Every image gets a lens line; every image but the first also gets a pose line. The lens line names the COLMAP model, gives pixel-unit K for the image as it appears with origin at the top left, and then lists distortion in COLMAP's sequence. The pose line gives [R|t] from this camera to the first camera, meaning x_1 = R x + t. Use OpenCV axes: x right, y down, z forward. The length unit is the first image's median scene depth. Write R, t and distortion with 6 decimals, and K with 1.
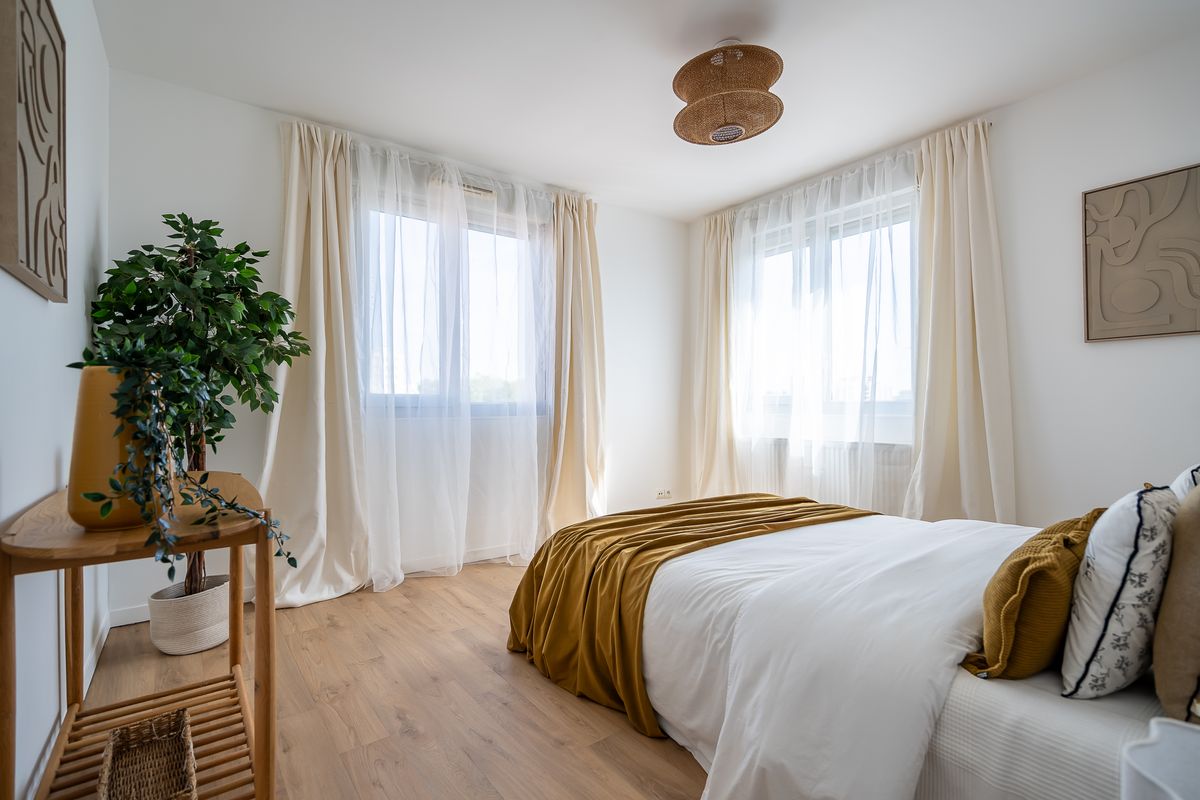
lens RADIAL K [[548.2, 0, 595.0], [0, 548.2, 402.0], [0, 0, 1]] dist [-0.005577, -0.000723]
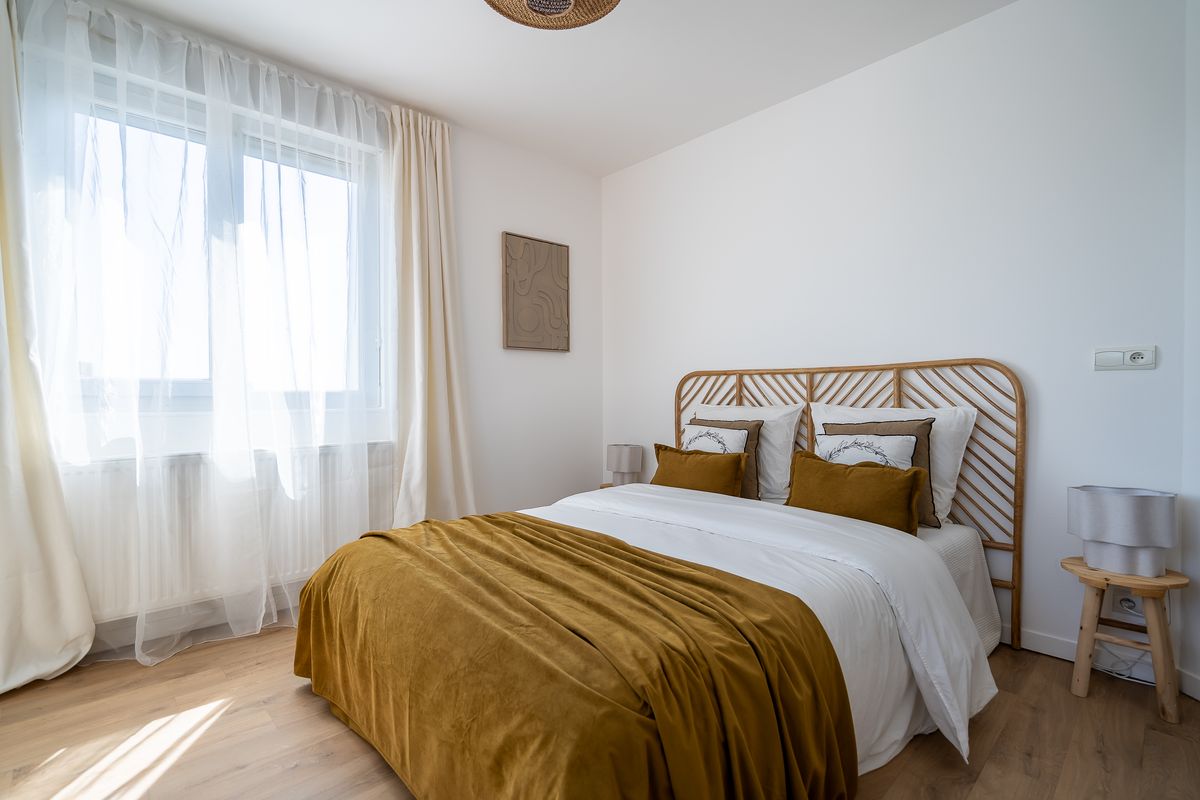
lens RADIAL K [[548.2, 0, 595.0], [0, 548.2, 402.0], [0, 0, 1]] dist [-0.005577, -0.000723]
pose [[-0.085300, -0.004962, 0.996343, -0.340968], [-0.000802, 0.999988, 0.004912, 0.009219], [-0.996355, -0.000380, -0.085303, 0.743829]]
